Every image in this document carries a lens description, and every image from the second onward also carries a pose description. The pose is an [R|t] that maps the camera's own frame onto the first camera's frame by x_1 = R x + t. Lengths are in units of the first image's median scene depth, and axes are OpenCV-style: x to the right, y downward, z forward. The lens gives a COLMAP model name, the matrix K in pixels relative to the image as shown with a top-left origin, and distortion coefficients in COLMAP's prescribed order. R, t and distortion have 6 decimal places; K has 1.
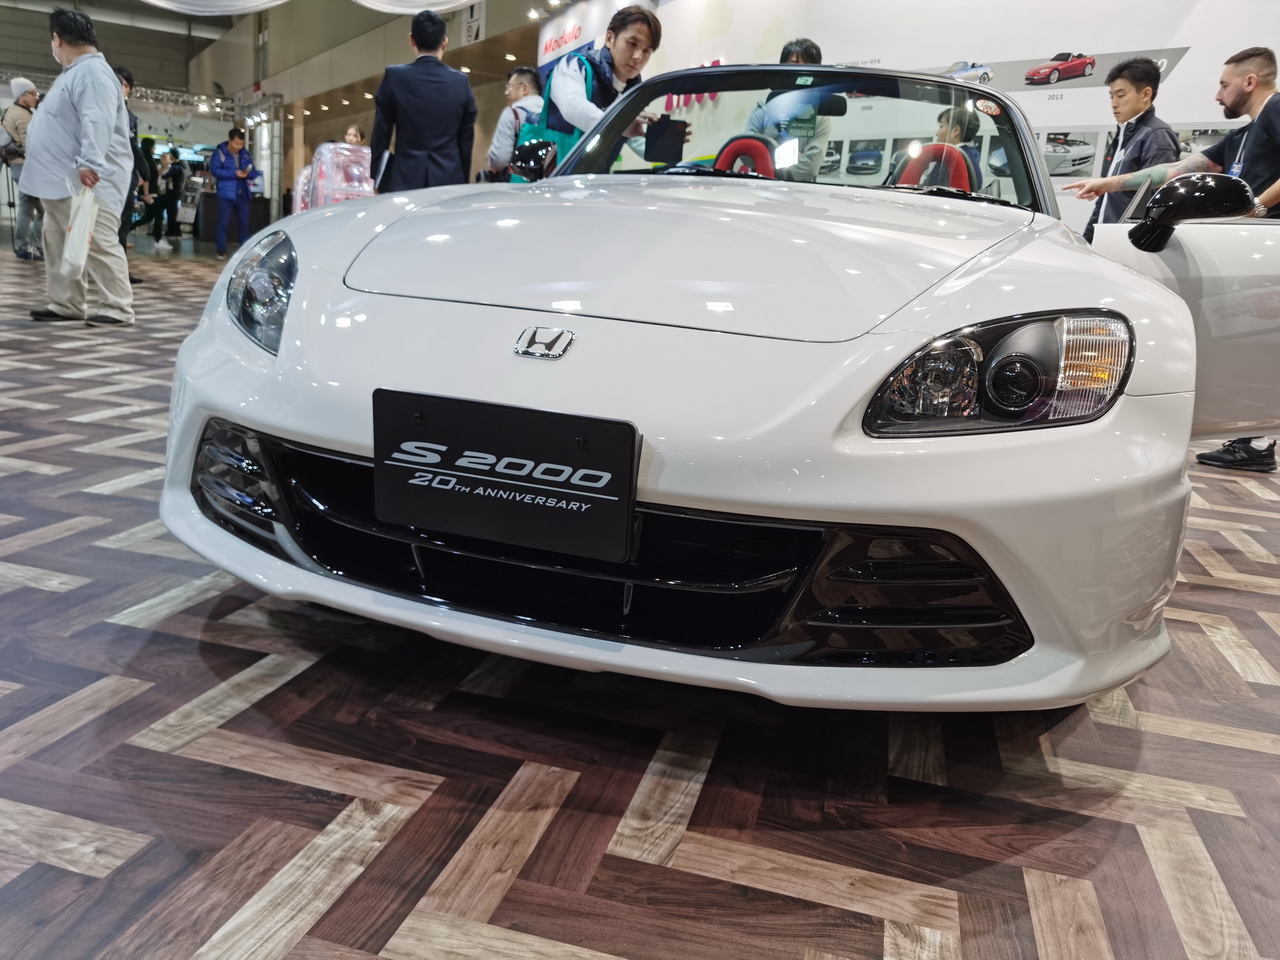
lens RADIAL K [[1024.3, 0, 642.3], [0, 1024.3, 478.0], [0, 0, 1]] dist [0.028066, -0.058130]
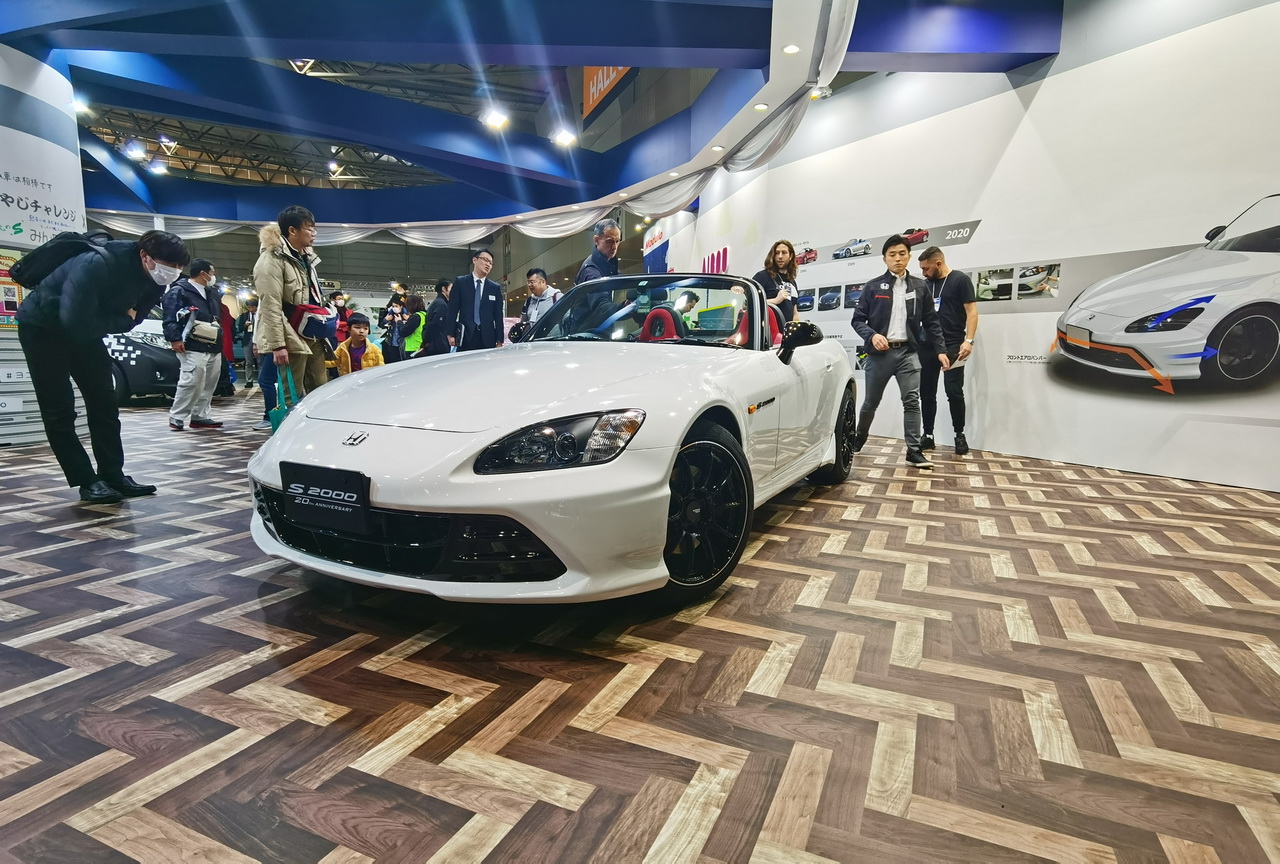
lens RADIAL K [[685.5, 0, 635.7], [0, 685.5, 434.6], [0, 0, 1]] dist [-0.004930, 0.001038]
pose [[0.981321, -0.049006, -0.186033, 0.730218], [0.027810, 0.992989, -0.114887, 0.046881], [0.190359, 0.107568, 0.975804, -0.328430]]
